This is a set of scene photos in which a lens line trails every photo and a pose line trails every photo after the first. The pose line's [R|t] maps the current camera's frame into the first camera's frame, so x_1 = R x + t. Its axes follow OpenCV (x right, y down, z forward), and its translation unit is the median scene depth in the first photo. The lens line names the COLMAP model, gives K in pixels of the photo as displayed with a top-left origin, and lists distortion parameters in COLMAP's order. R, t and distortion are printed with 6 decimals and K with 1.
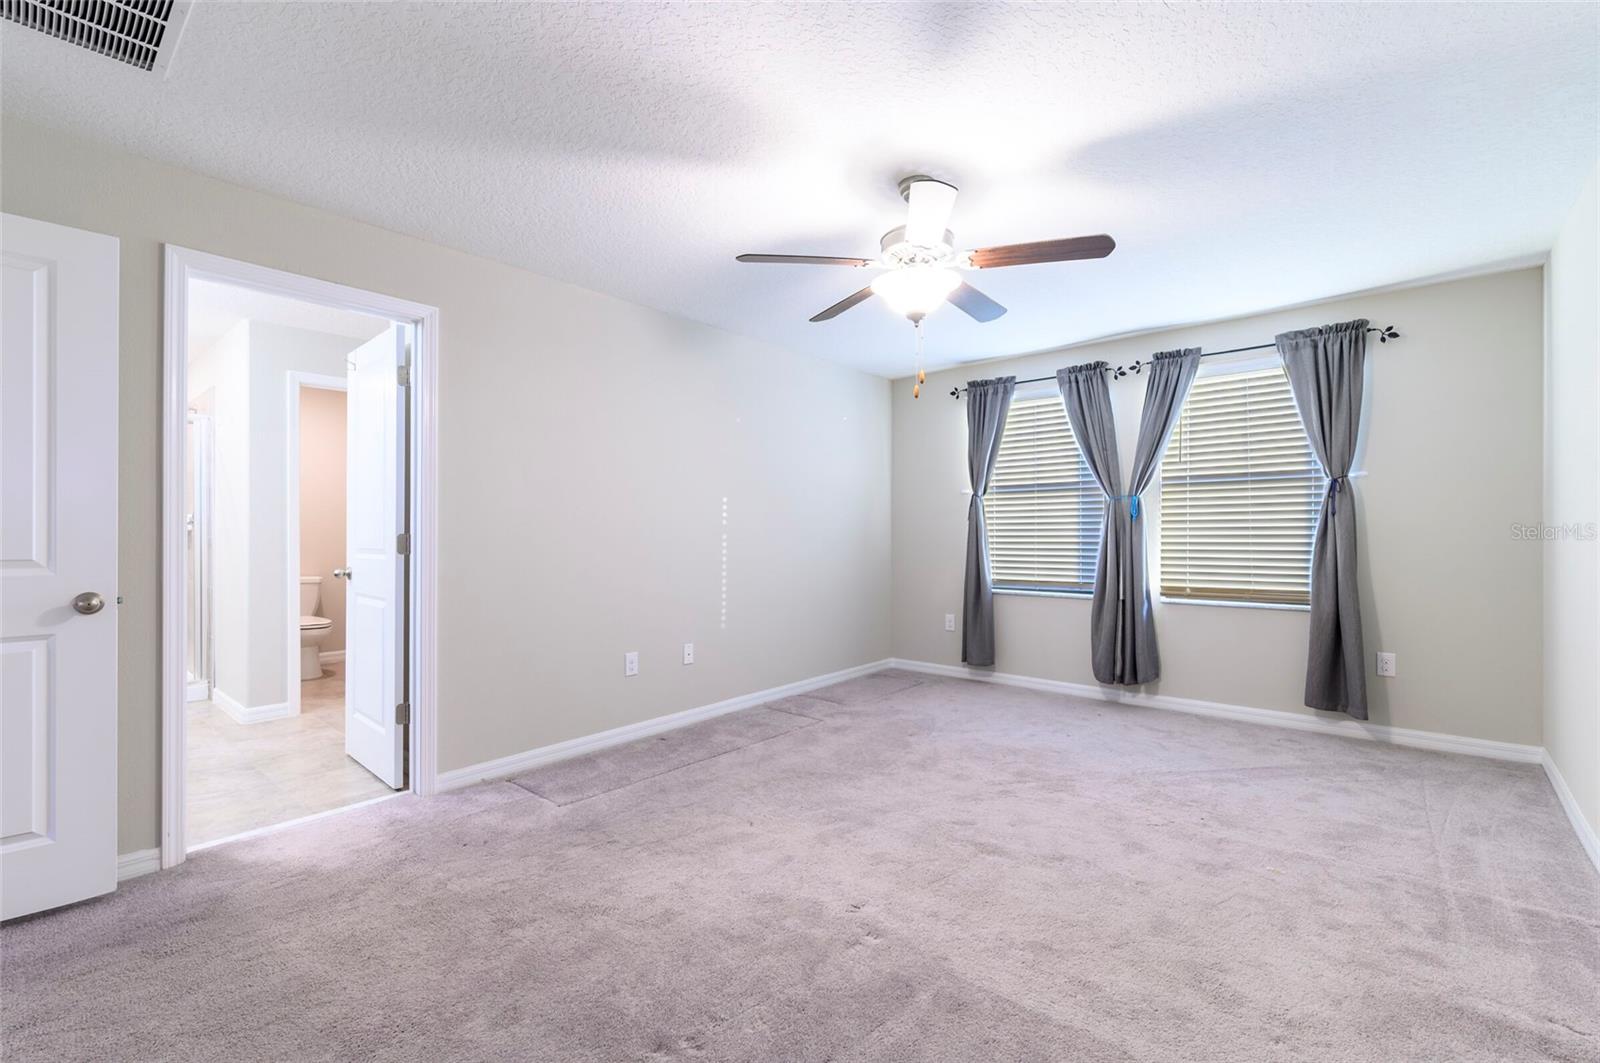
lens RADIAL K [[709.1, 0, 805.3], [0, 709.1, 531.0], [0, 0, 1]] dist [-0.001925, -0.000114]
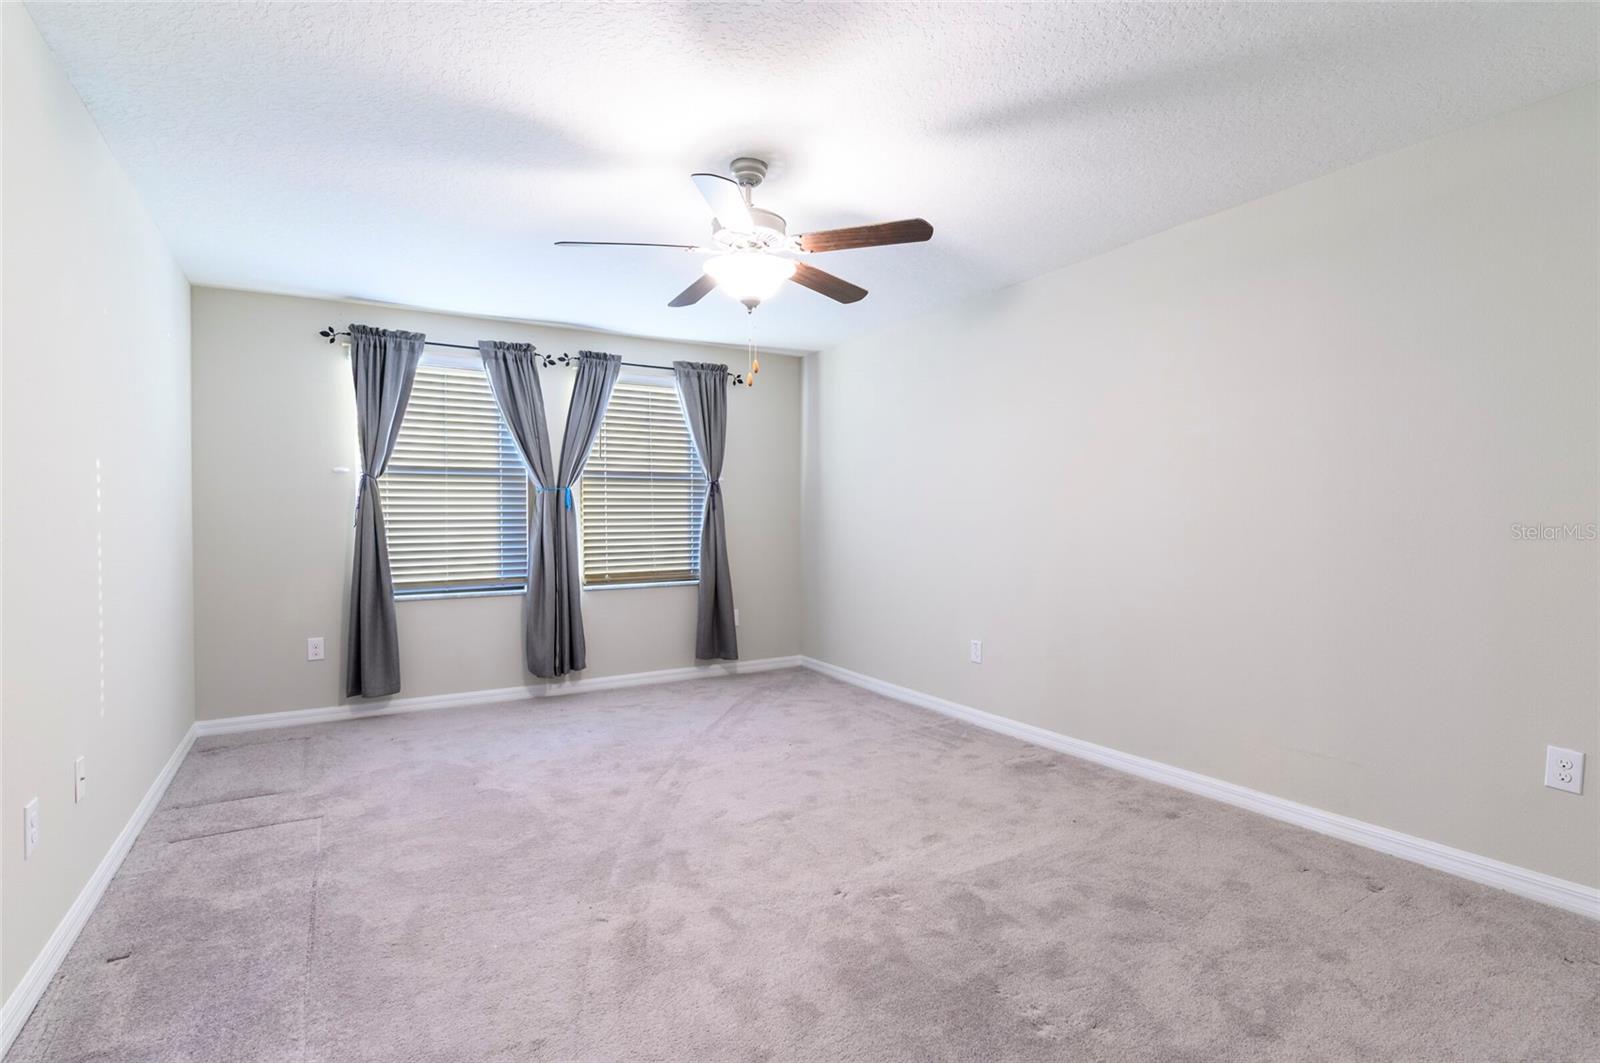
lens RADIAL K [[764.2, 0, 812.1], [0, 764.2, 529.1], [0, 0, 1]] dist [-0.001089, 0.000060]
pose [[0.299300, -0.009824, 0.954108, -0.491456], [0.002109, 0.999951, 0.009634, 0.000360], [-0.954157, -0.000871, 0.299307, 0.357010]]
